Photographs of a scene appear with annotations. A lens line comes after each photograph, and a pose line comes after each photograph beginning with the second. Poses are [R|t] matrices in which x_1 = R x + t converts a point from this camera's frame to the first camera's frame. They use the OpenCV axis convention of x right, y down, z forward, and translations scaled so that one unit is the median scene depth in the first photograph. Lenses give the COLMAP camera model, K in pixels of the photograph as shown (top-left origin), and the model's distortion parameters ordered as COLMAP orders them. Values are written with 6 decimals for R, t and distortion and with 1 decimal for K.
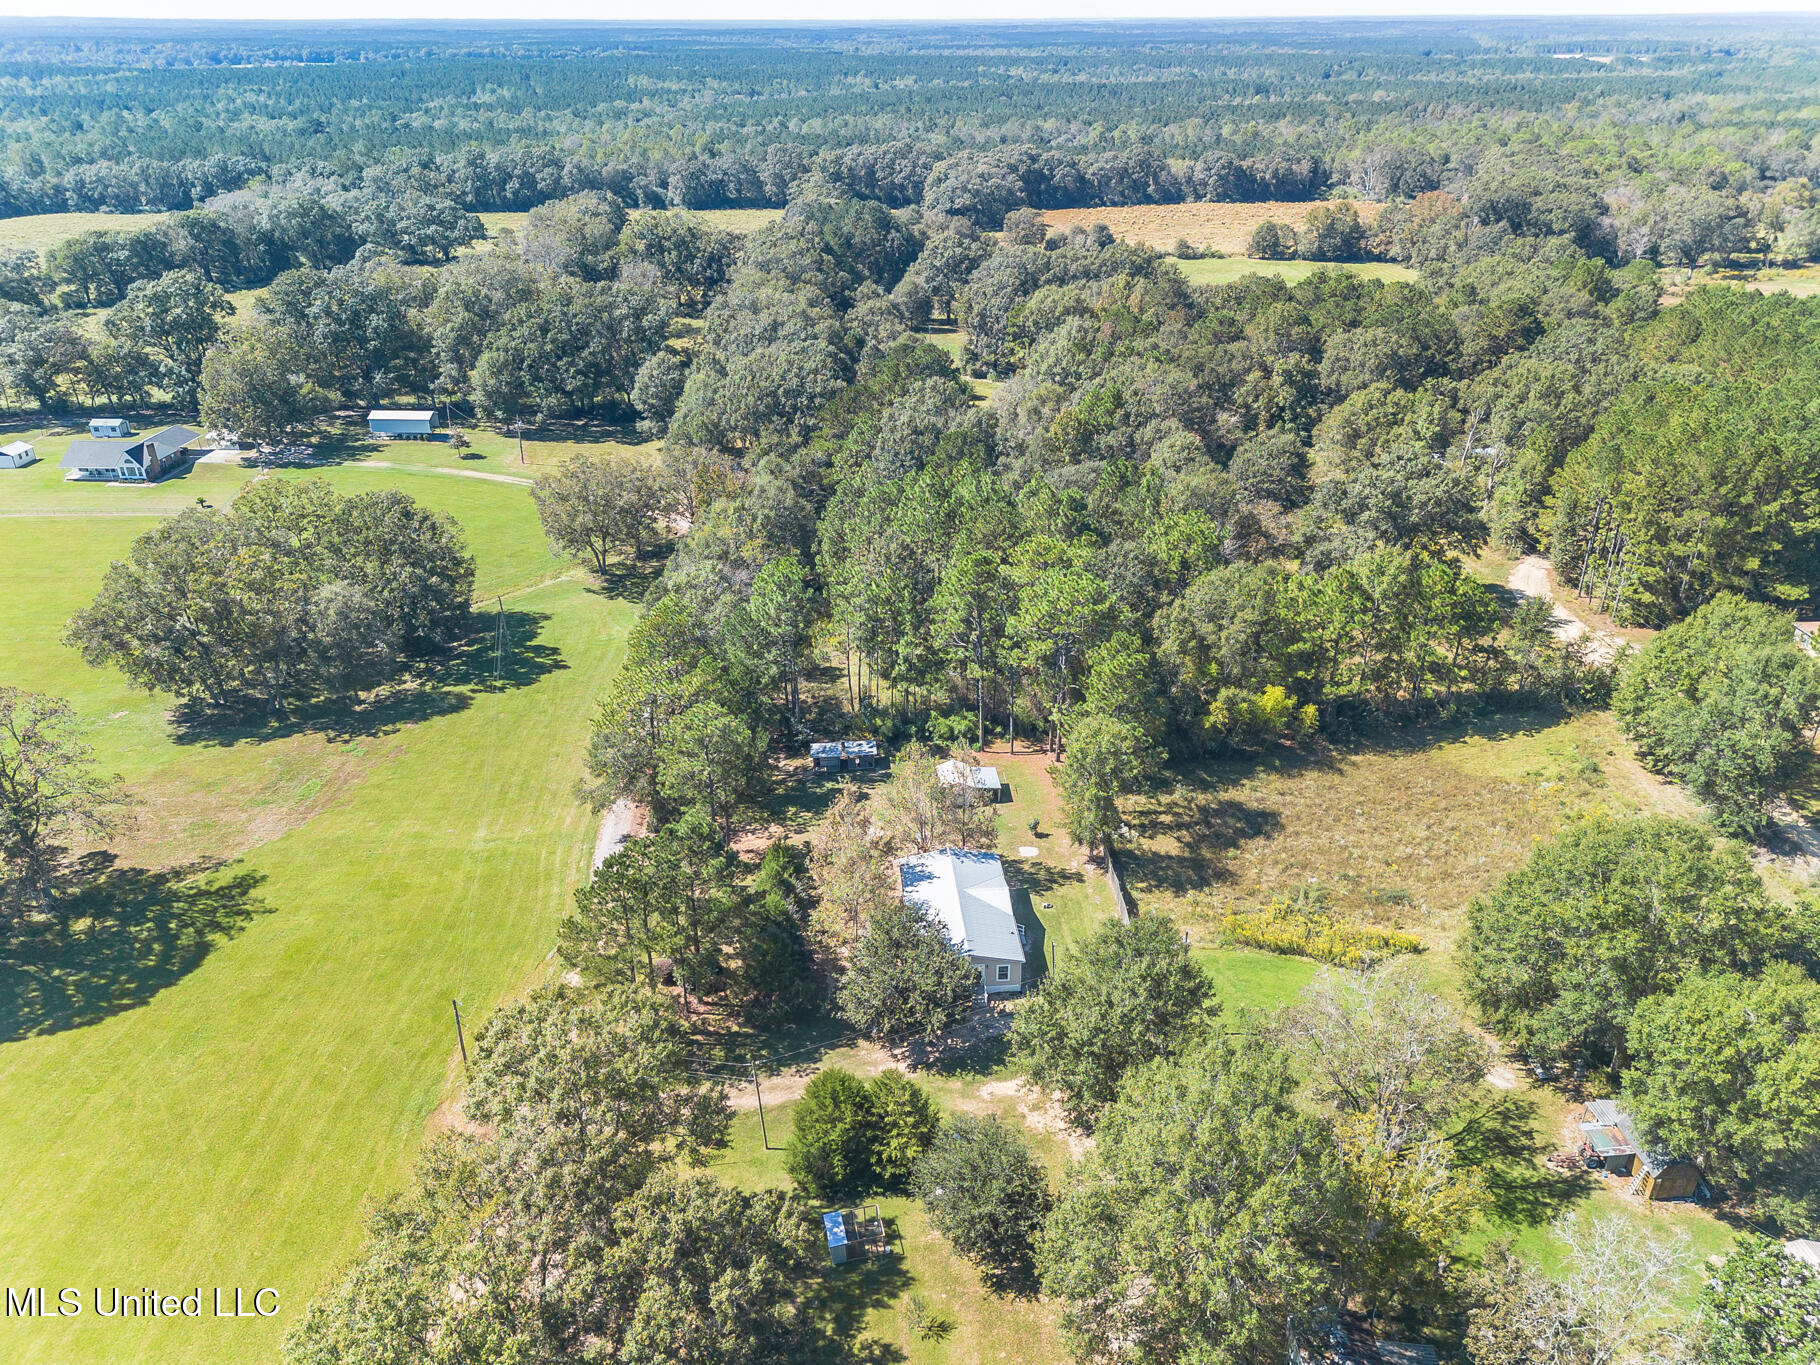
lens RADIAL K [[1261.8, 0, 928.8], [0, 1261.8, 693.1], [0, 0, 1]] dist [0.104183, -0.148343]
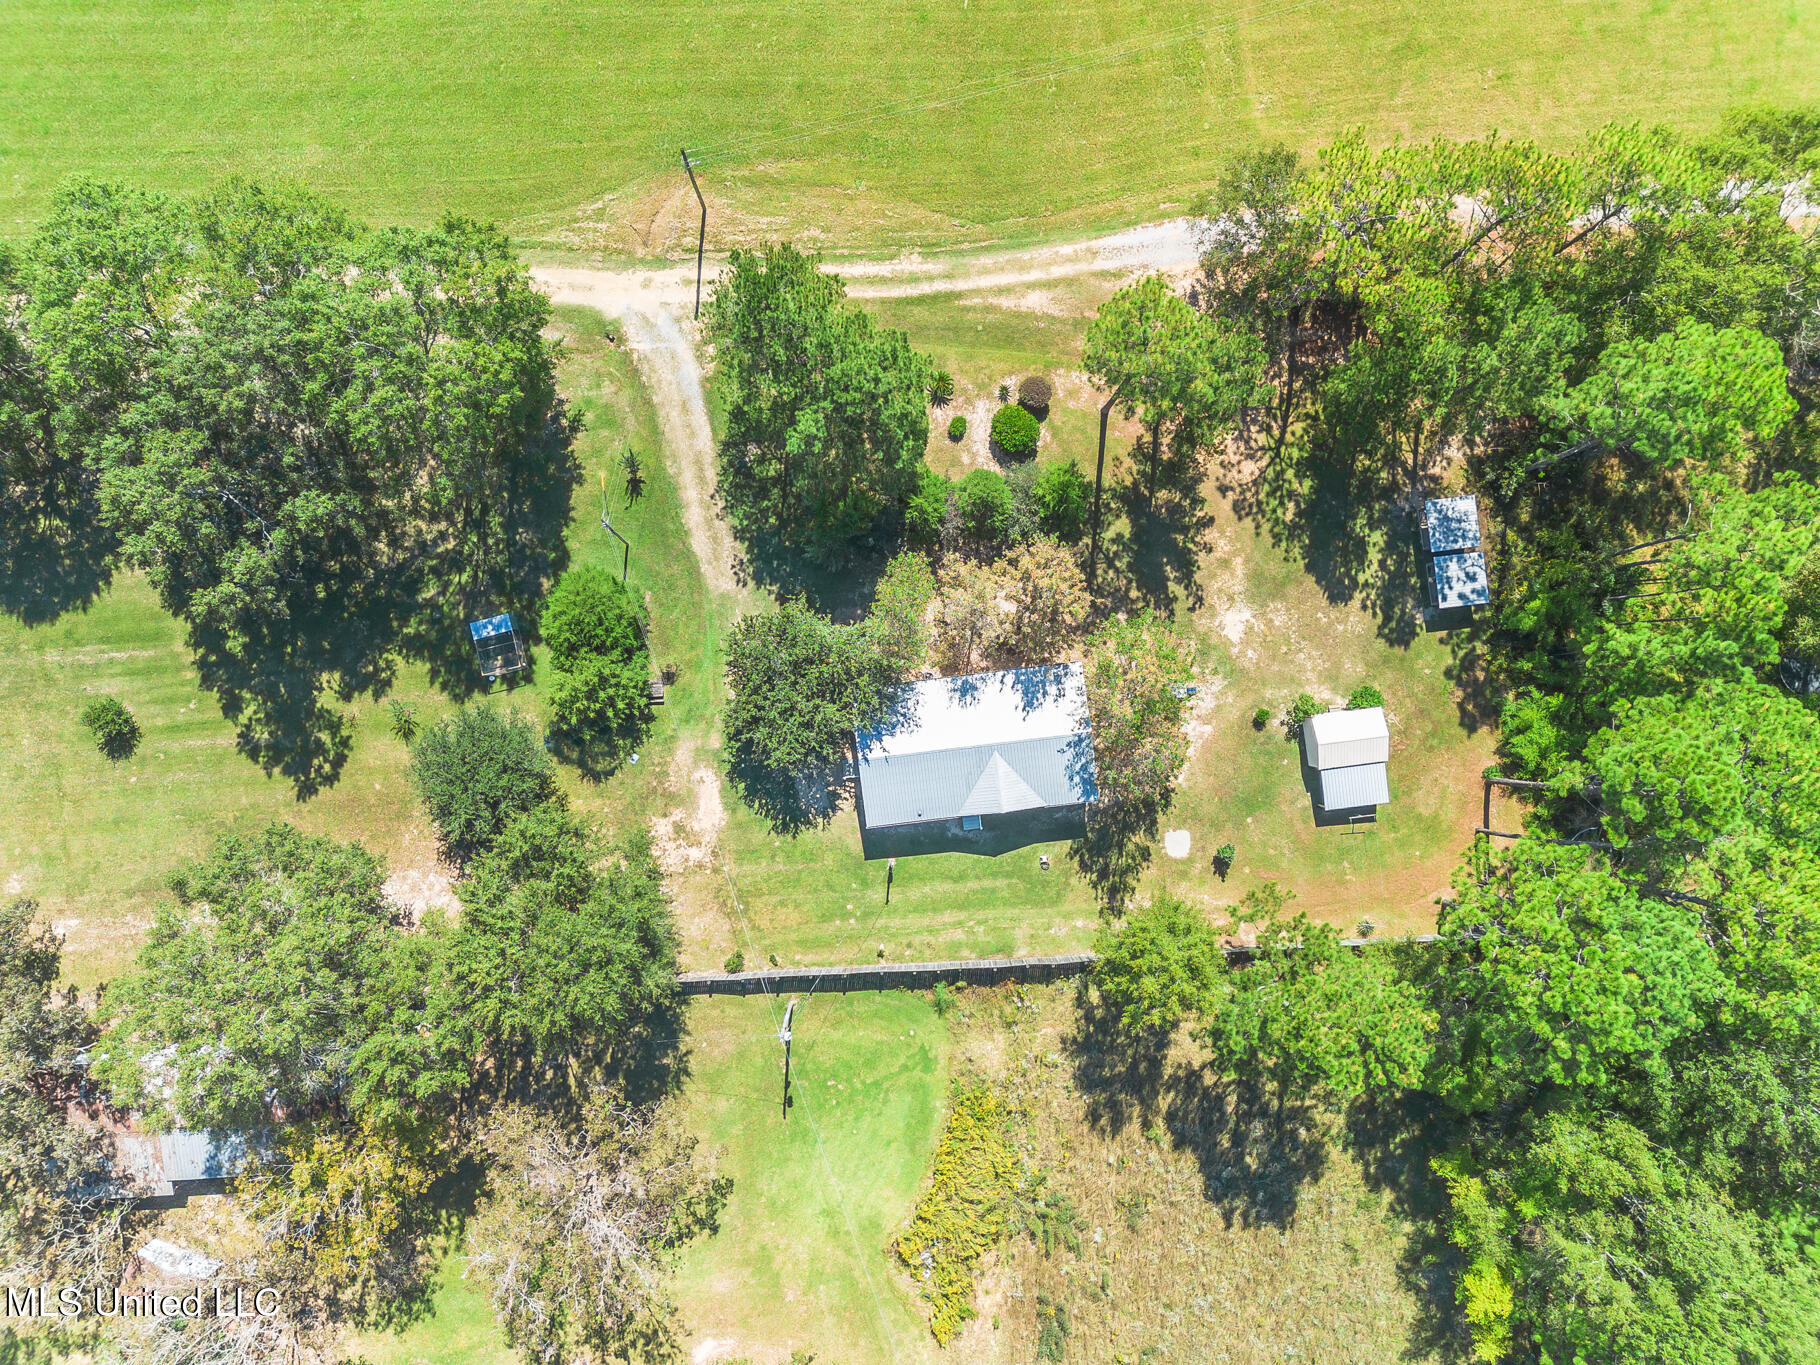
lens RADIAL K [[1261.8, 0, 928.8], [0, 1261.8, 693.1], [0, 0, 1]] dist [0.104183, -0.148343]
pose [[0.026609, 0.999642, -0.002903, -0.005811], [-0.475110, 0.015202, 0.879795, -0.444912], [0.879524, -0.022031, 0.475344, 0.576202]]
